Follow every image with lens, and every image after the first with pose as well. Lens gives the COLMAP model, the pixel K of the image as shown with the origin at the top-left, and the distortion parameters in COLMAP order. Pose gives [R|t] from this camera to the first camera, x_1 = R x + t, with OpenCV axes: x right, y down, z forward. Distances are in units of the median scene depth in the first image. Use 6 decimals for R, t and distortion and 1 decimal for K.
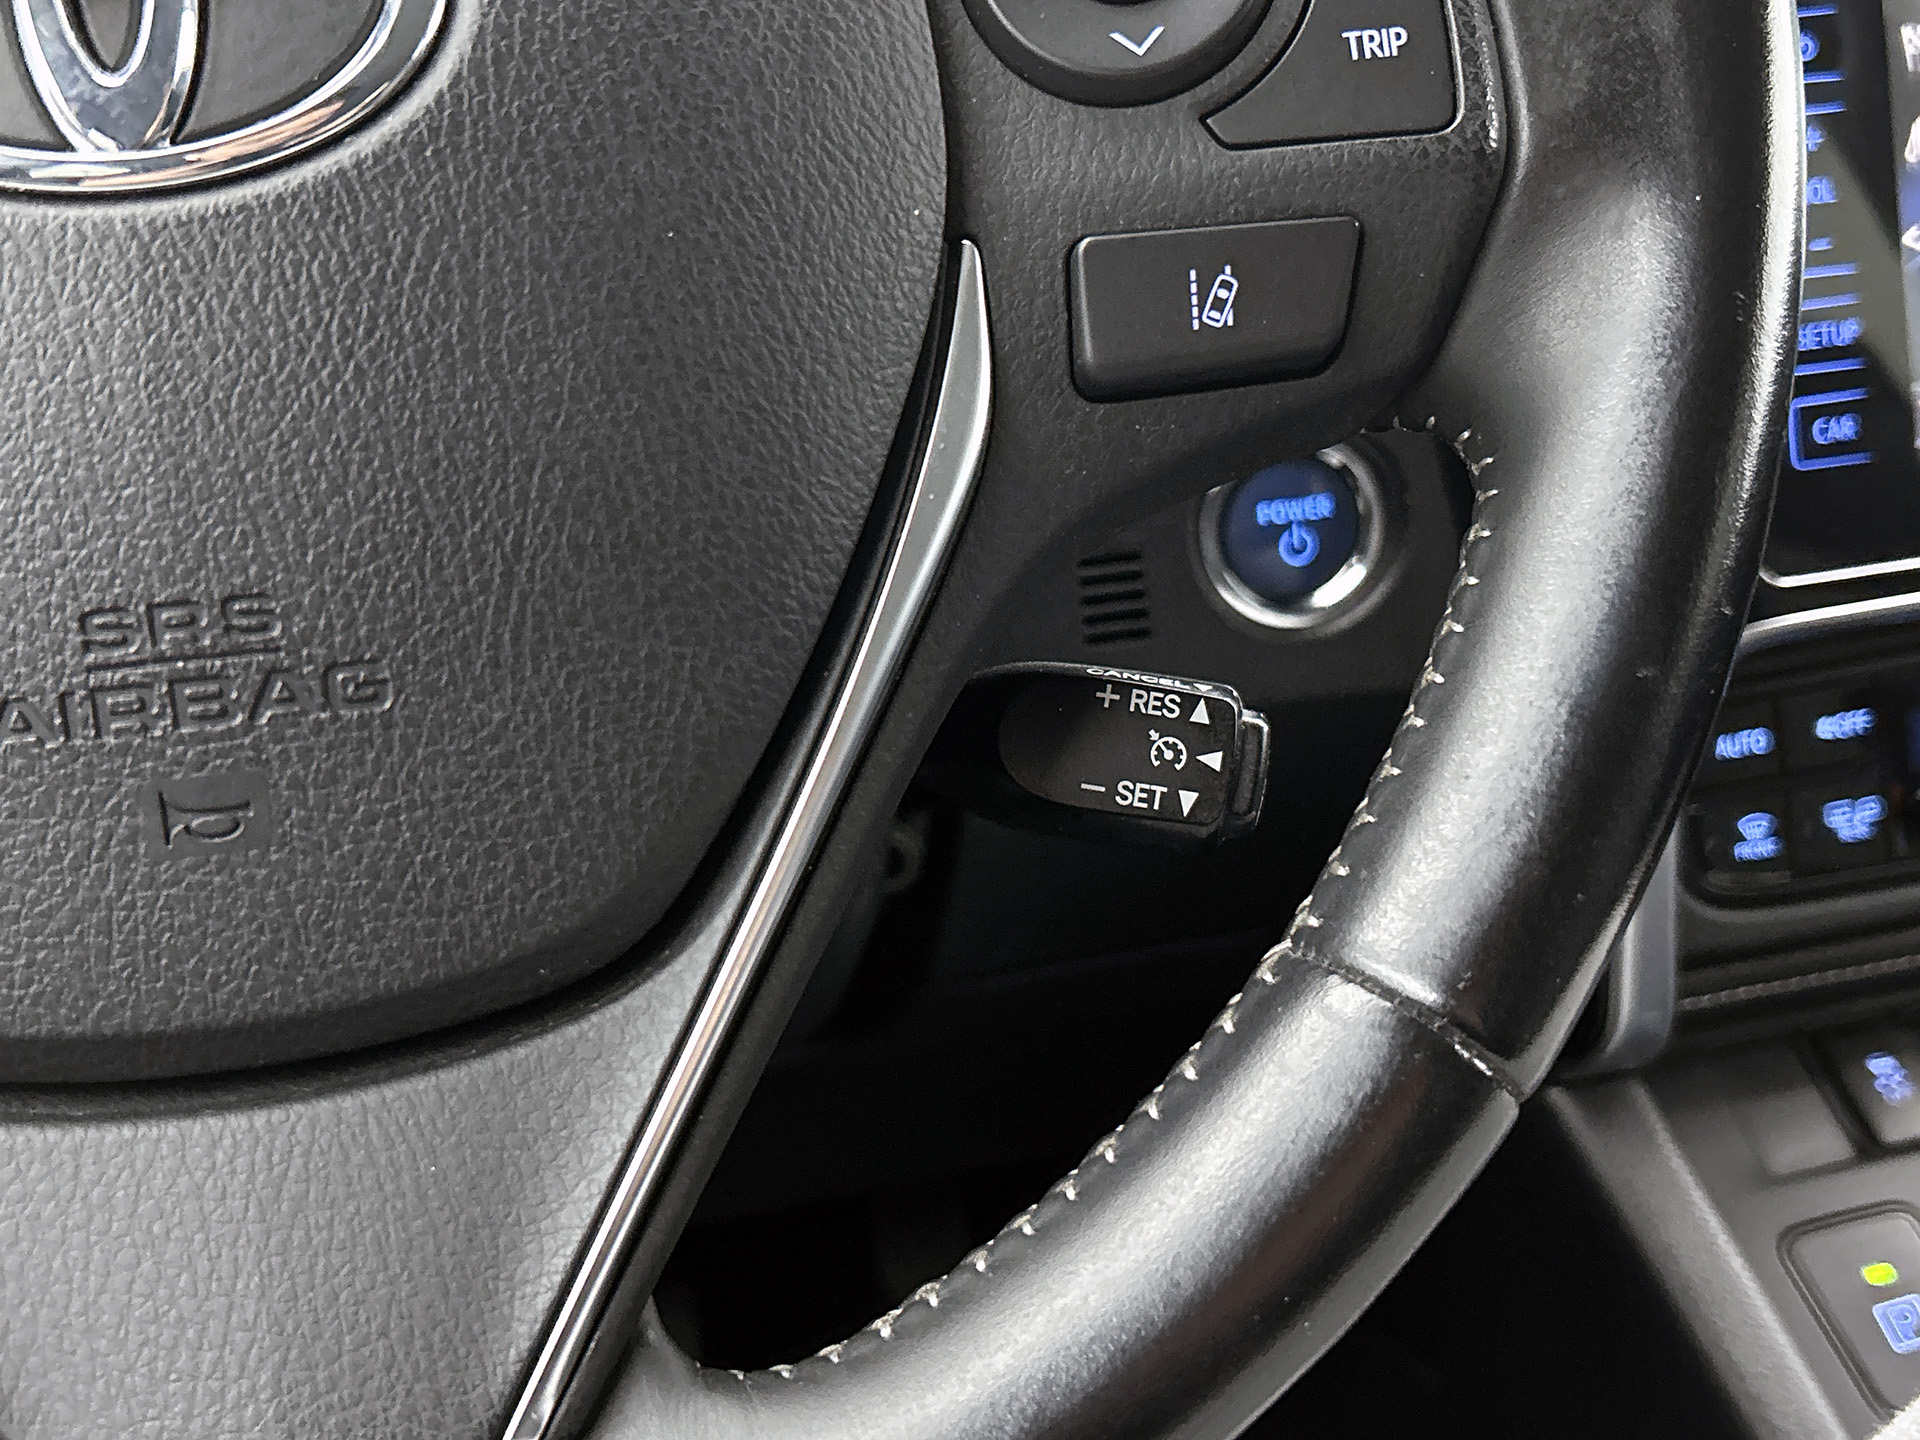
lens RADIAL K [[2163.8, 0, 983.7], [0, 2163.8, 734.6], [0, 0, 1]] dist [0.157695, -0.499645]
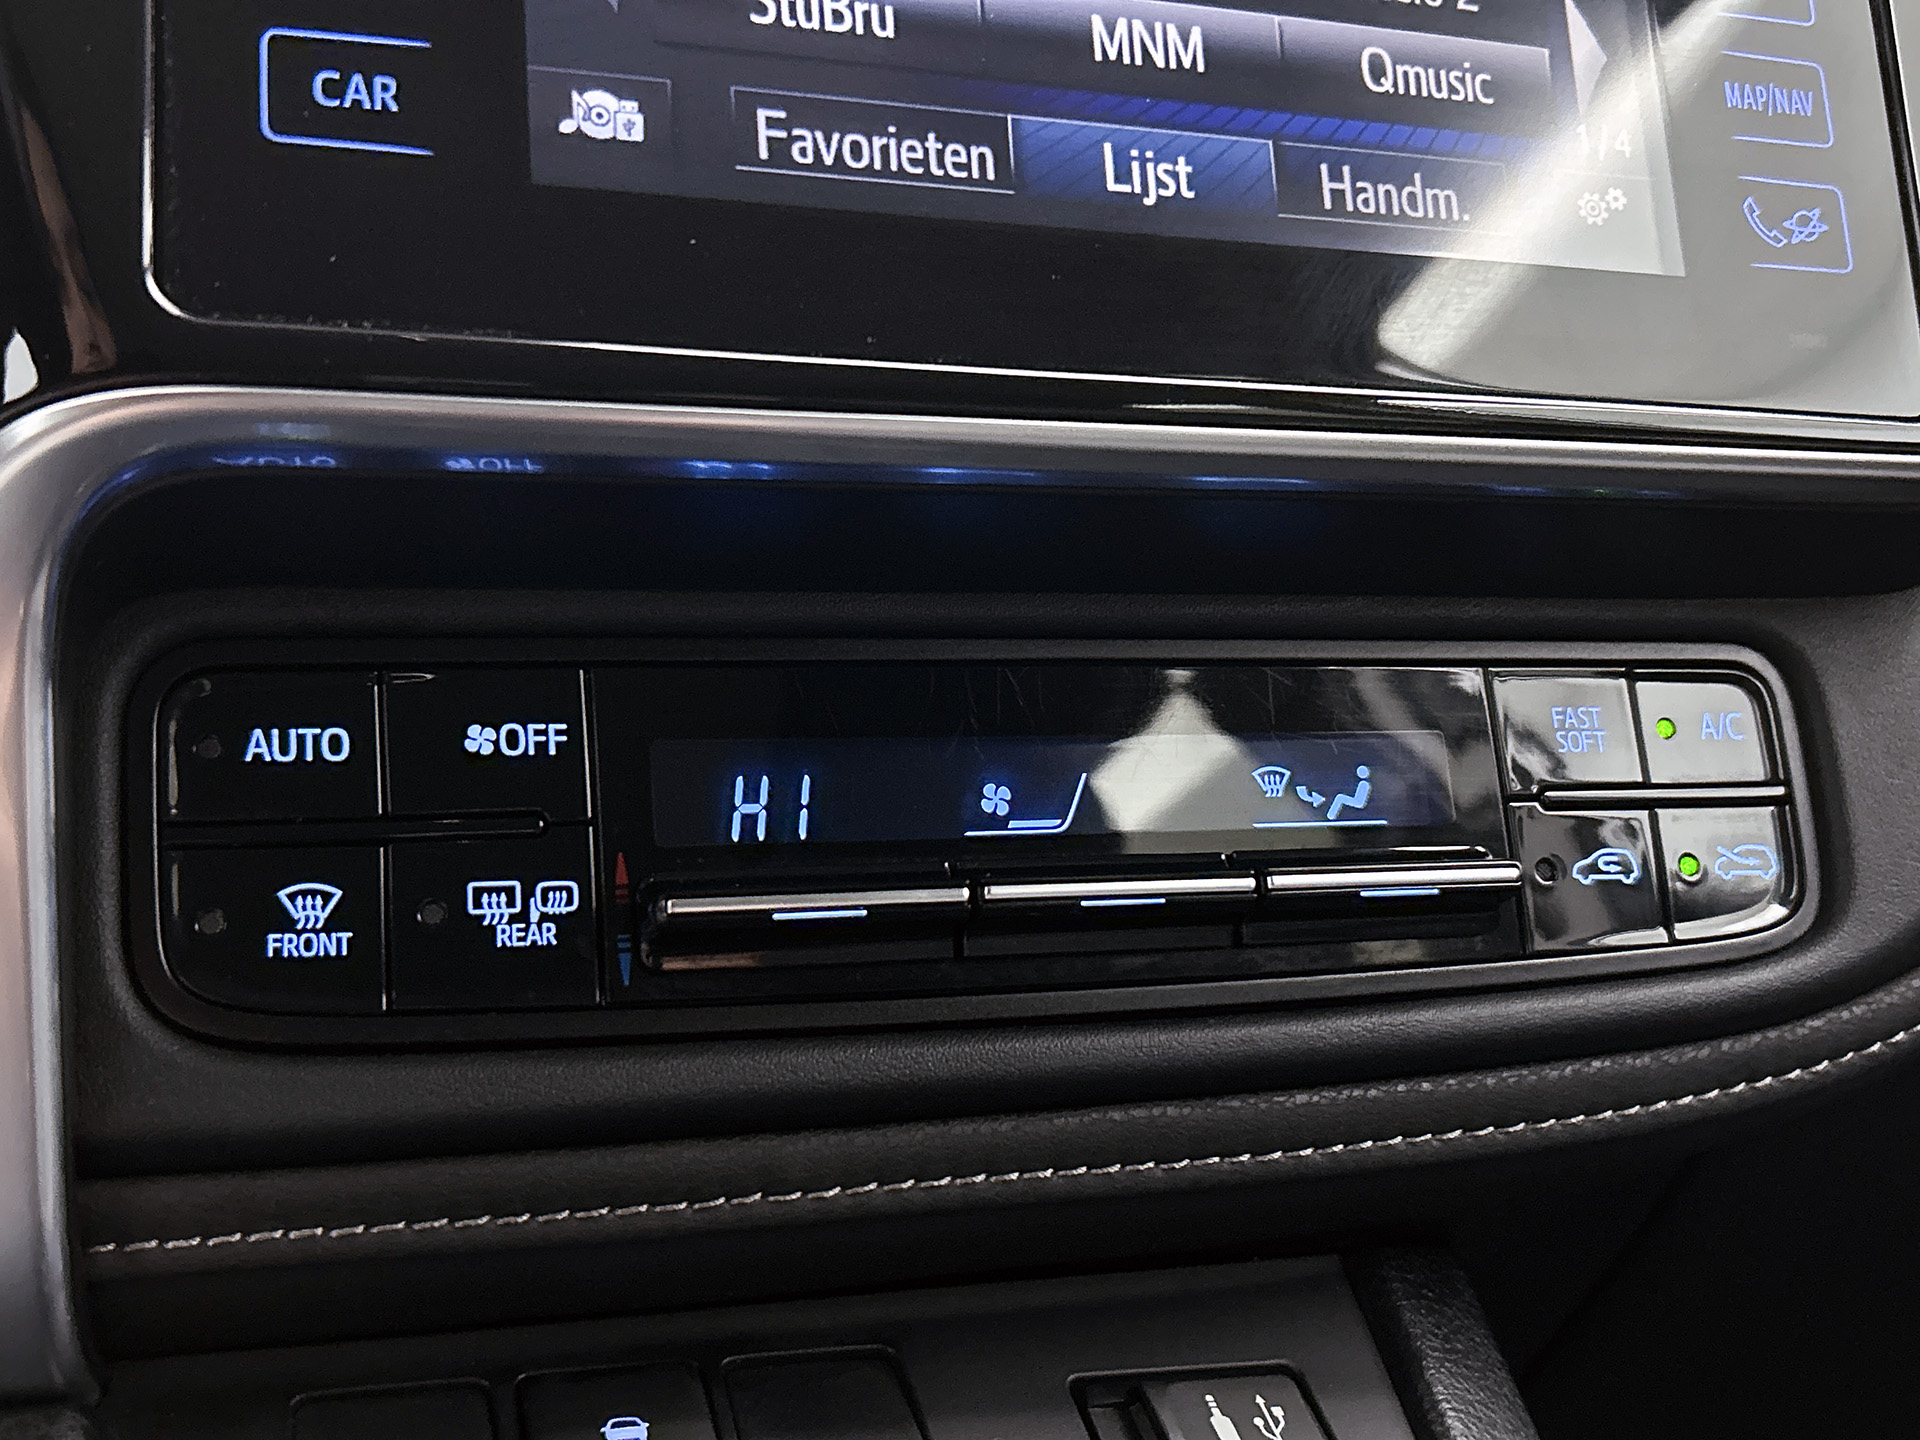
lens RADIAL K [[2113.6, 0, 960.1], [0, 2113.6, 742.6], [0, 0, 1]] dist [0.139073, -0.409991]
pose [[0.994626, 0.072369, 0.074039, 0.914844], [-0.046262, 0.950422, -0.307504, 0.306278], [-0.092622, 0.302426, 0.948662, 0.953816]]
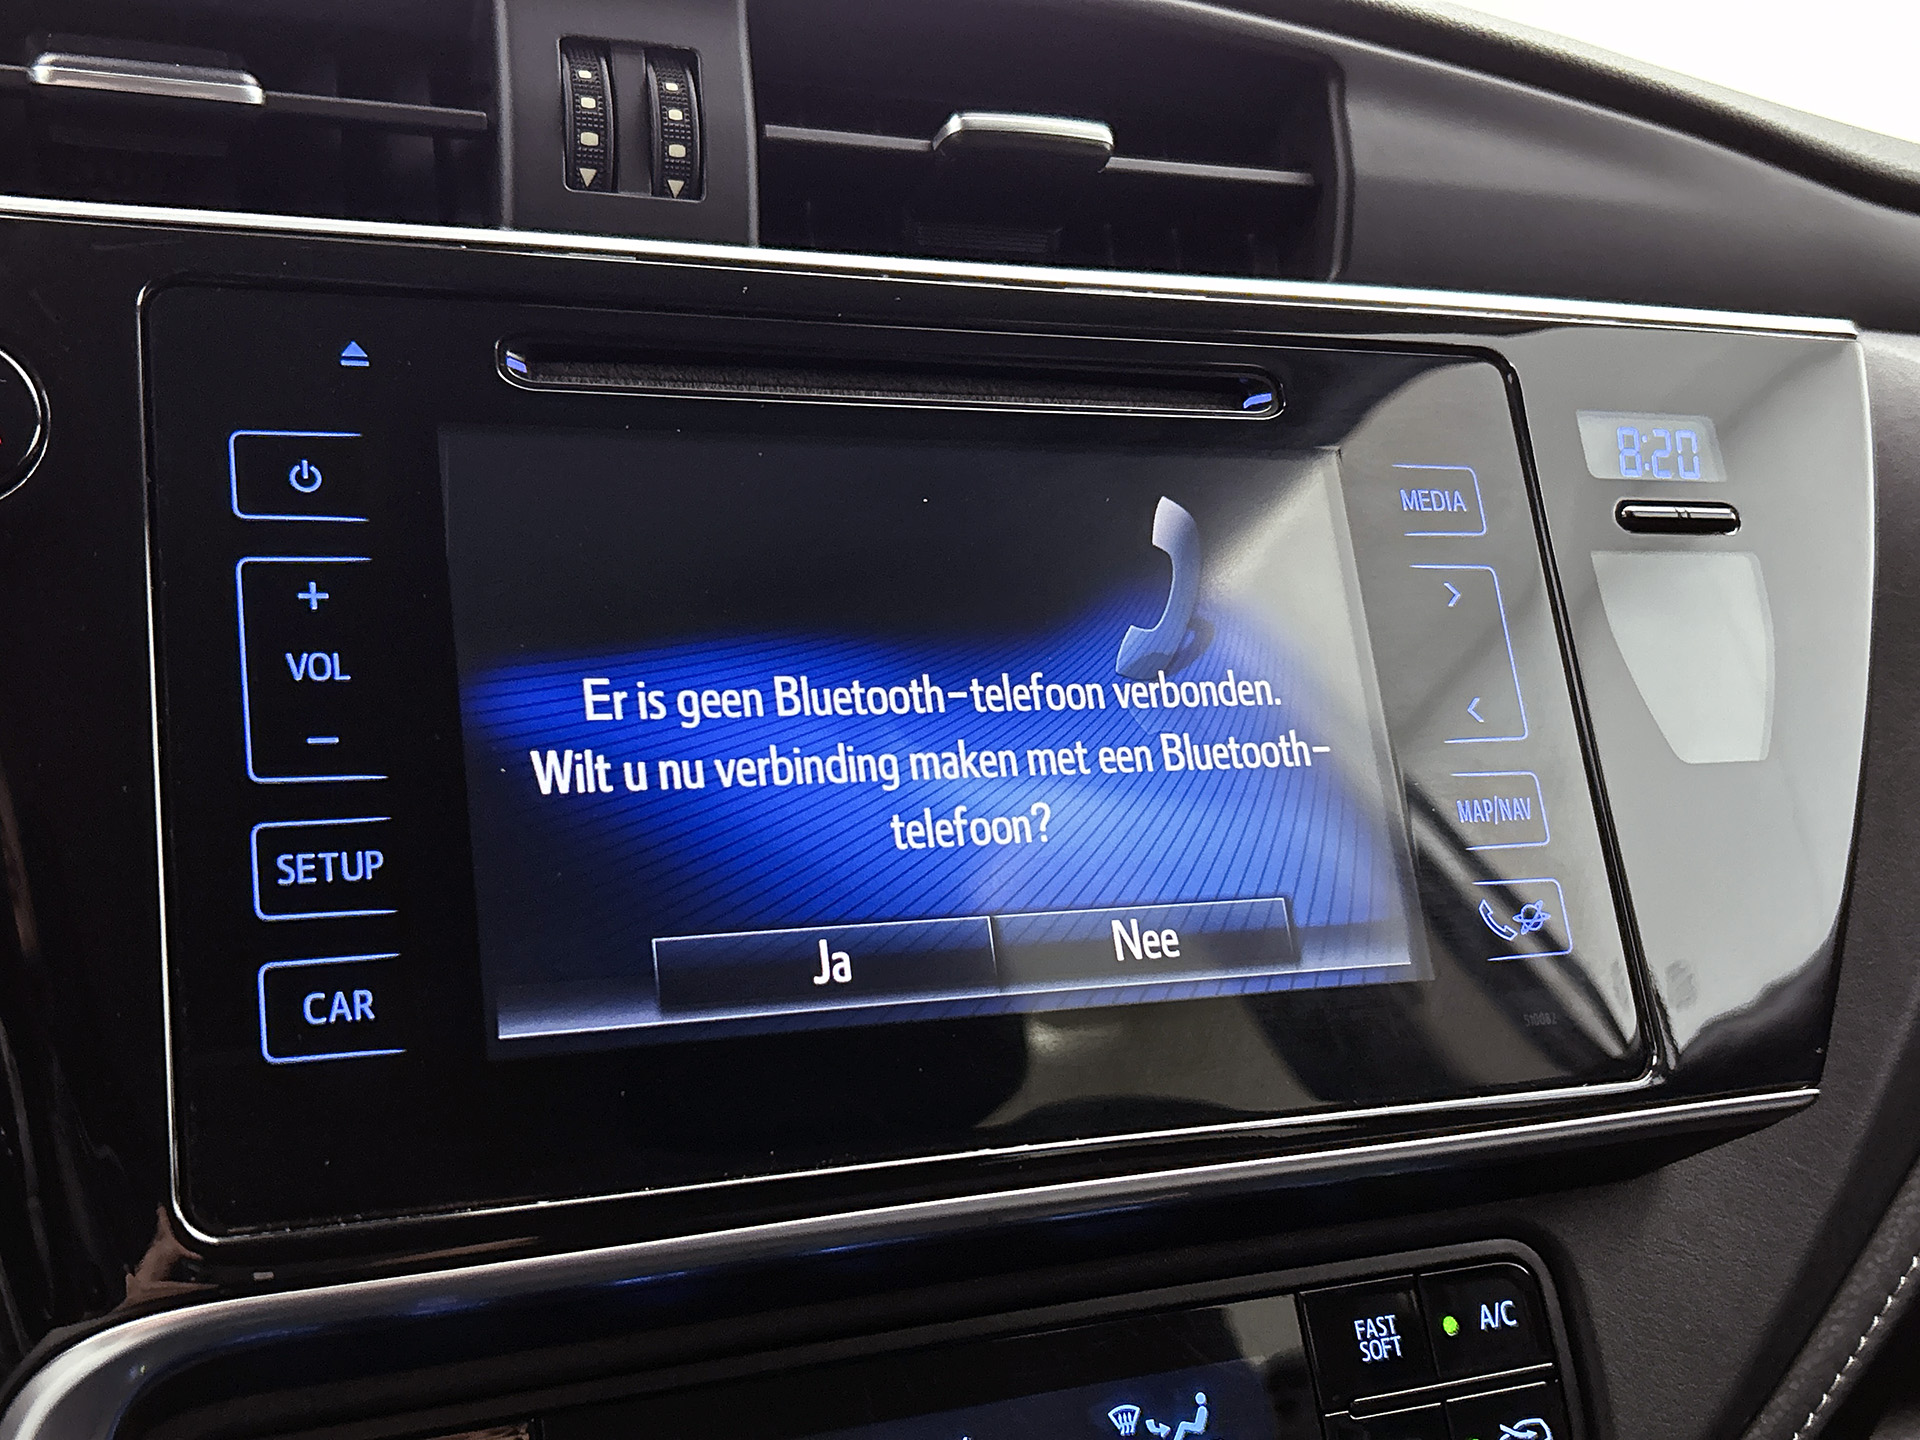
lens RADIAL K [[2113.6, 0, 960.1], [0, 2113.6, 742.6], [0, 0, 1]] dist [0.139073, -0.409991]
pose [[0.989257, 0.029074, 0.143270, 0.858689], [0.026241, 0.928792, -0.369670, 0.051745], [-0.143816, 0.369458, 0.918051, 0.638353]]
